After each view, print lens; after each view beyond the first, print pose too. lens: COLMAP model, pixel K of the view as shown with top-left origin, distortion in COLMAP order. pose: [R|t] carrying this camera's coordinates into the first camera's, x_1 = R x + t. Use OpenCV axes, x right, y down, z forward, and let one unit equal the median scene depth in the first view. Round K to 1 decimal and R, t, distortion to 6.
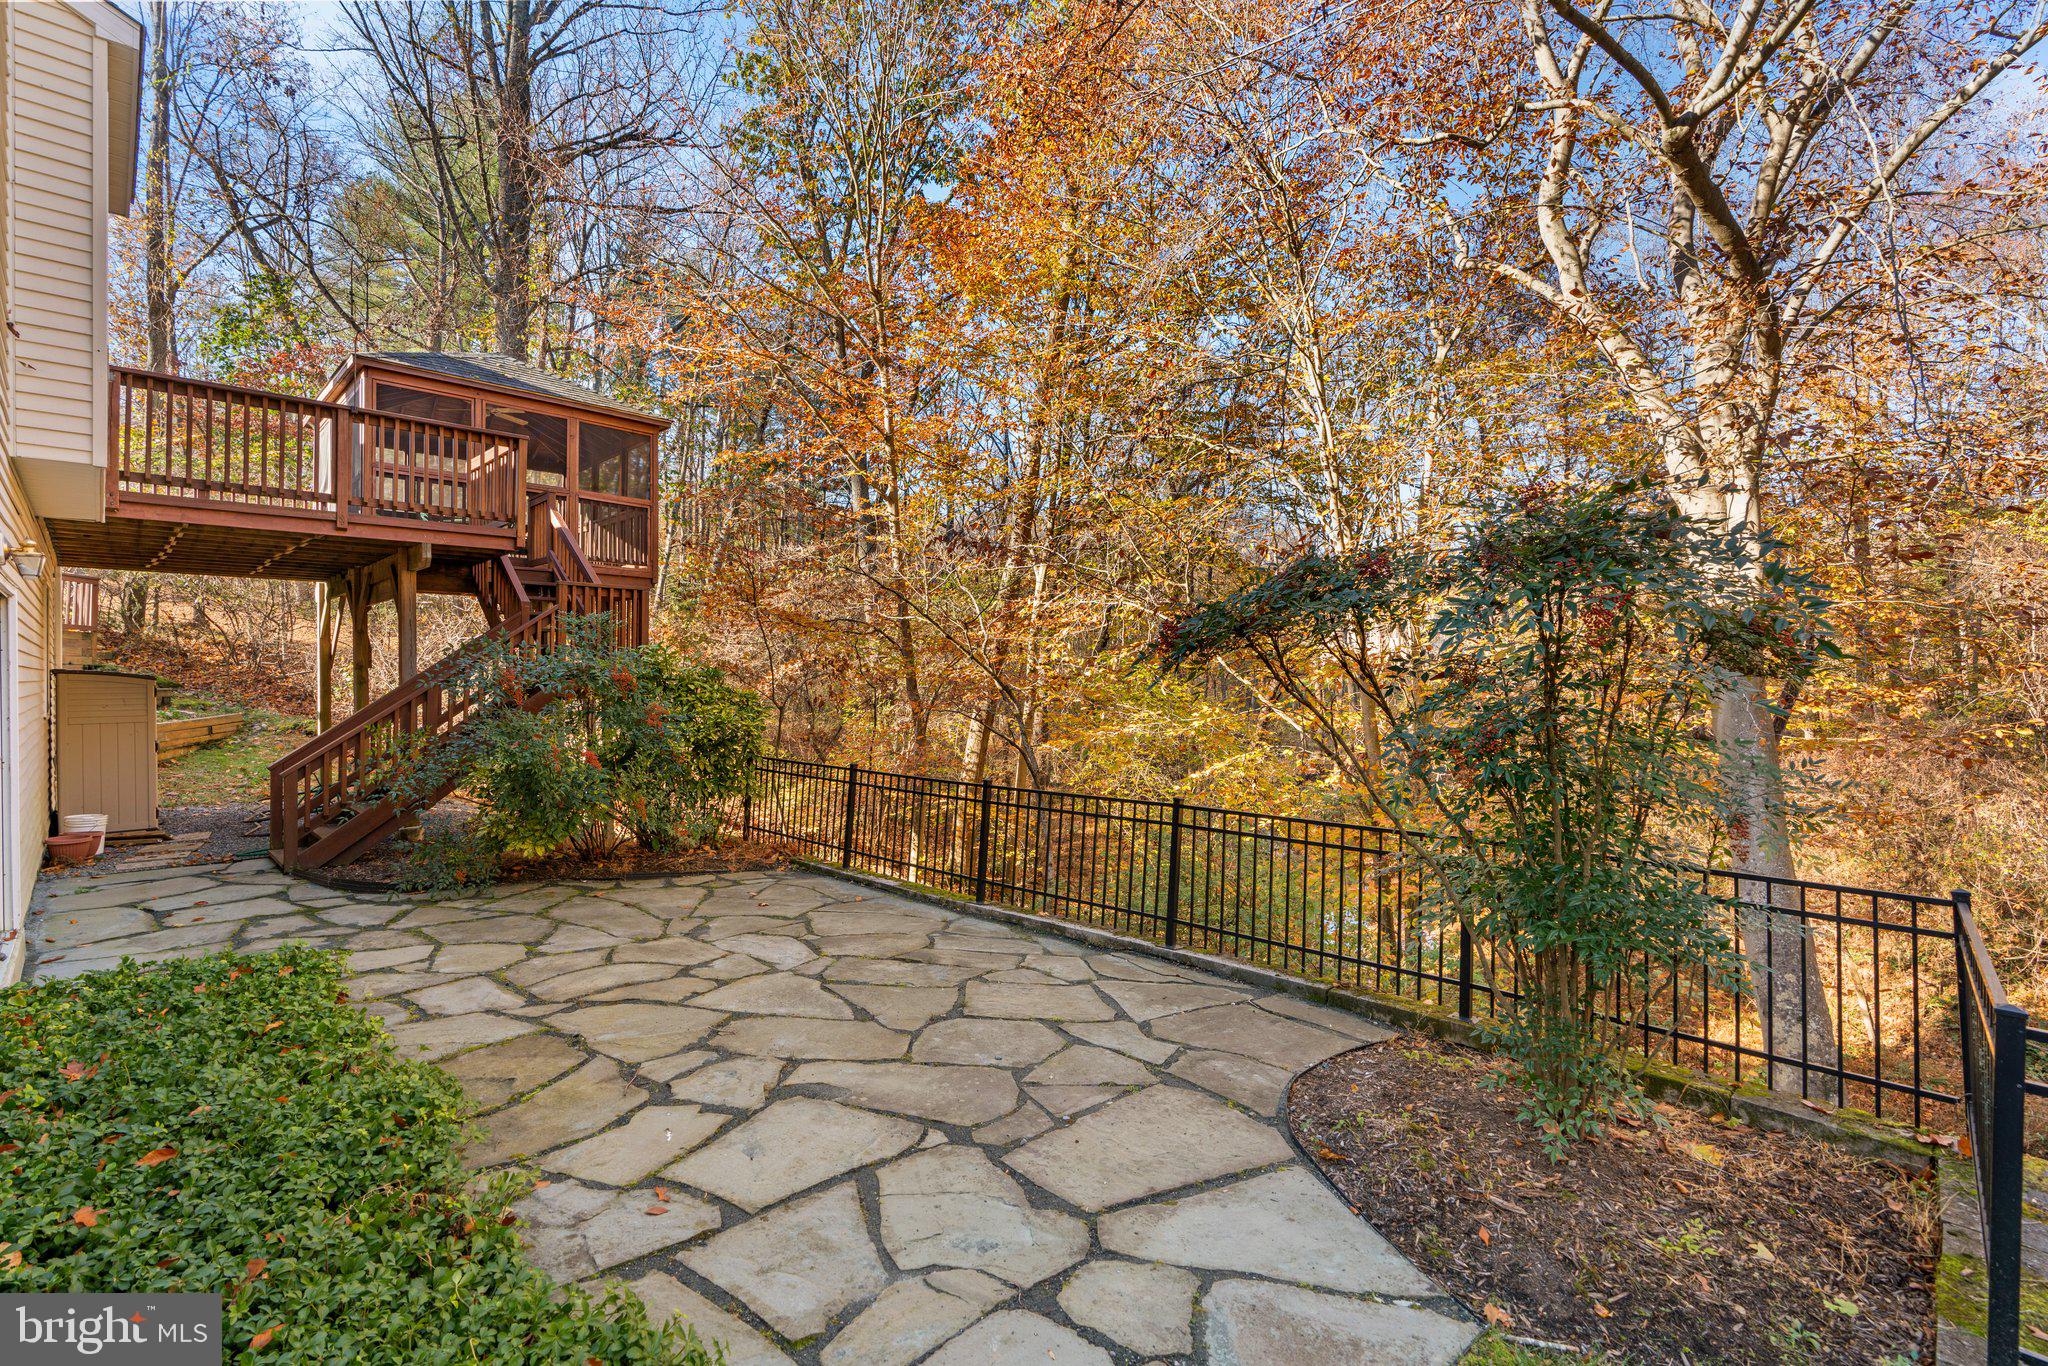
lens RADIAL K [[943.6, 0, 1024.7], [0, 943.6, 681.4], [0, 0, 1]] dist [0.002894, 0.000646]
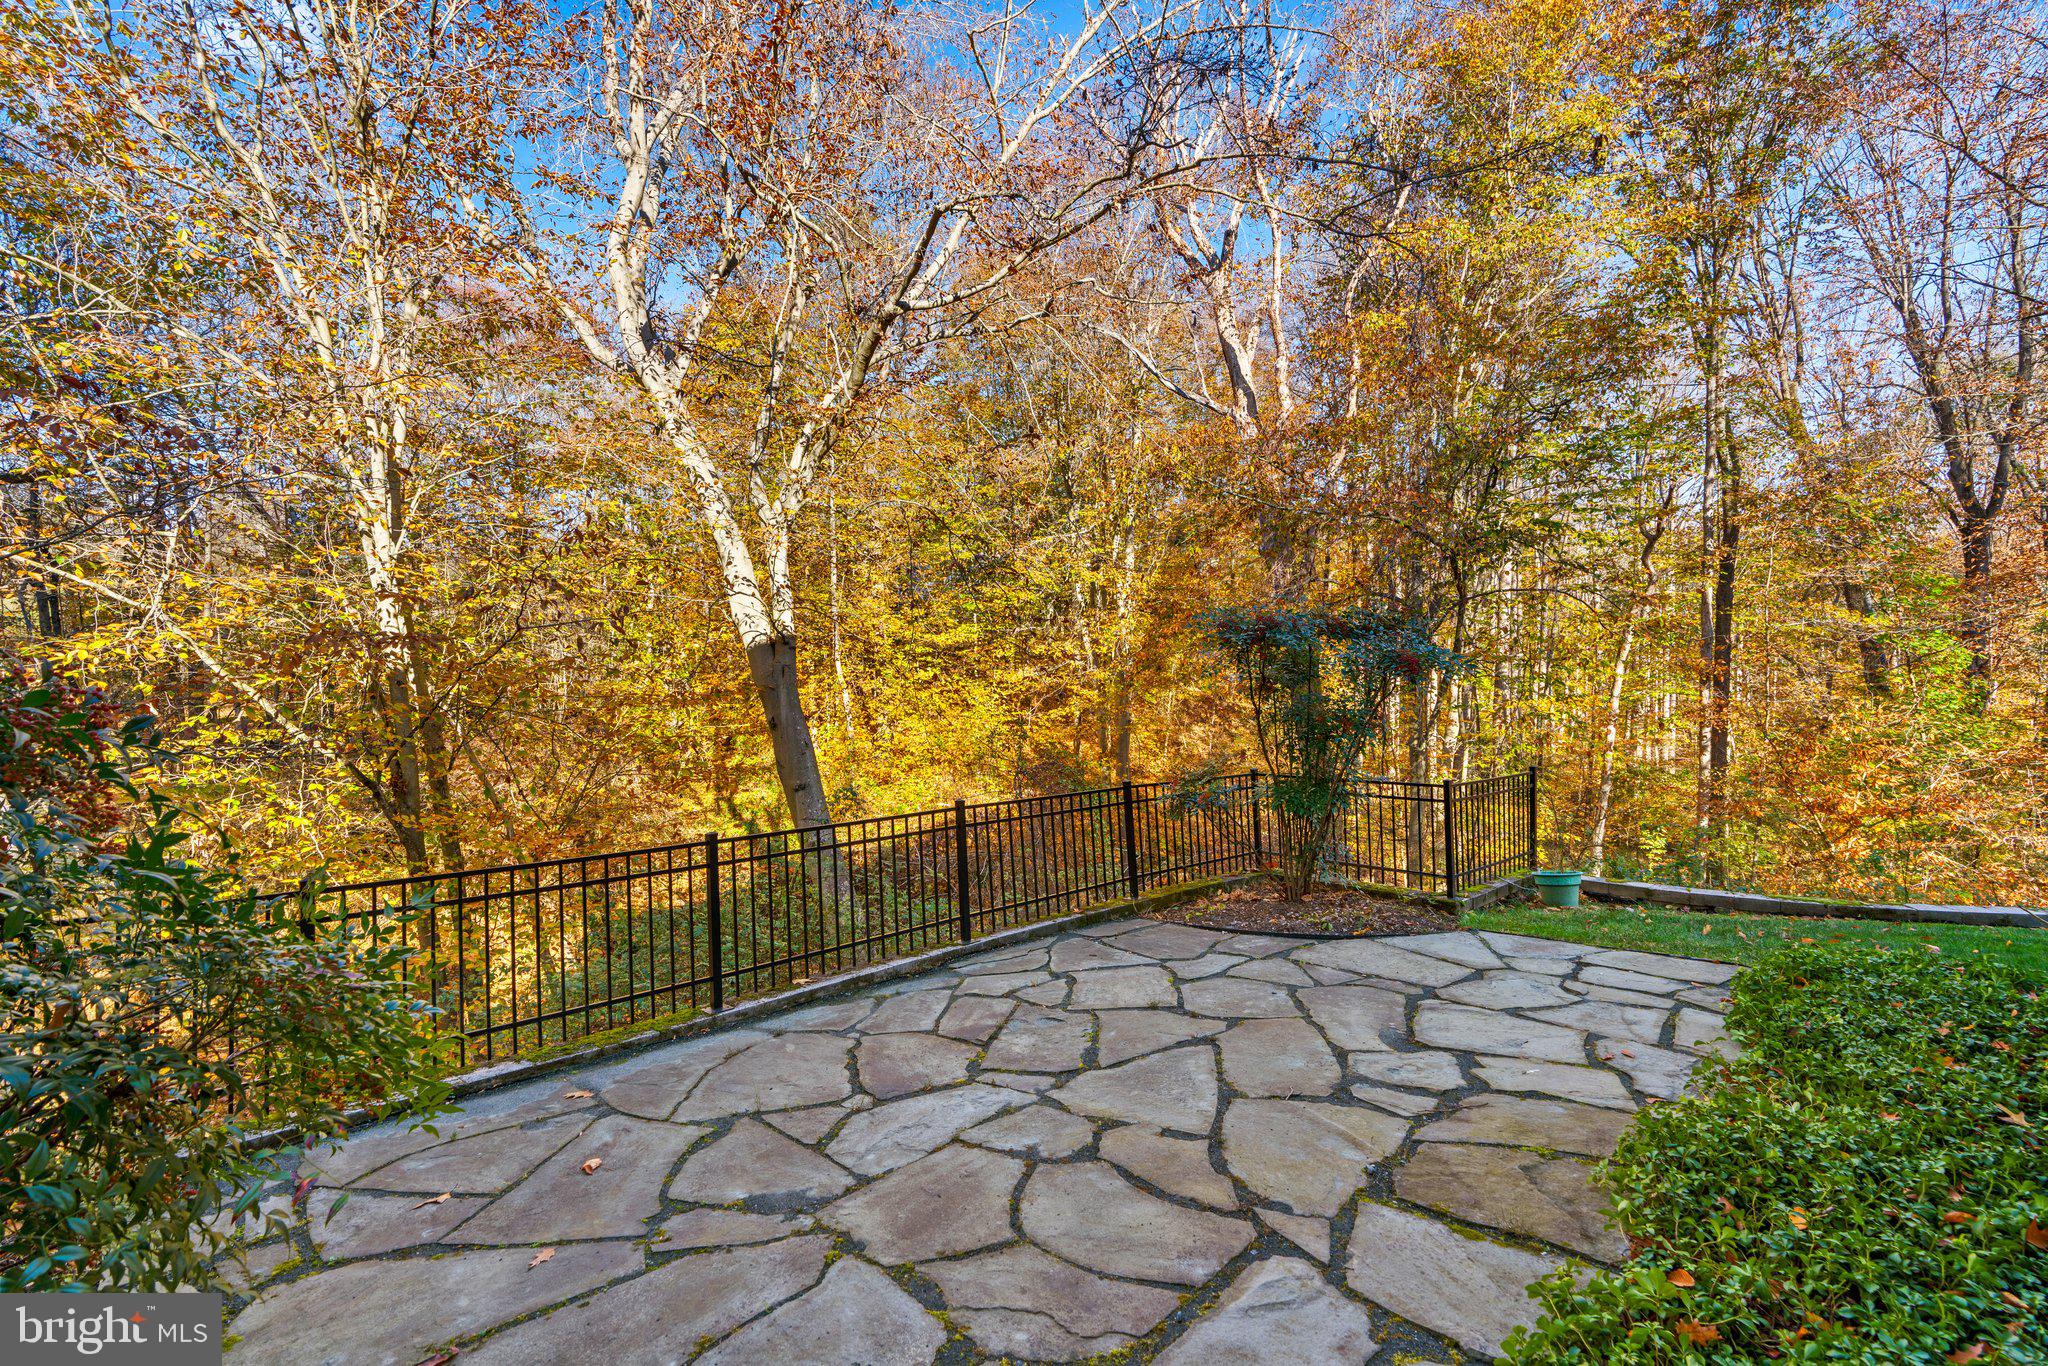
lens RADIAL K [[943.6, 0, 1021.8], [0, 943.6, 687.2], [0, 0, 1]] dist [0.002894, 0.000646]
pose [[-0.000429, -0.001195, 0.999999, -0.981800], [-0.000522, 0.999999, 0.001195, -0.004331], [-1.000000, -0.000521, -0.000430, 1.028781]]
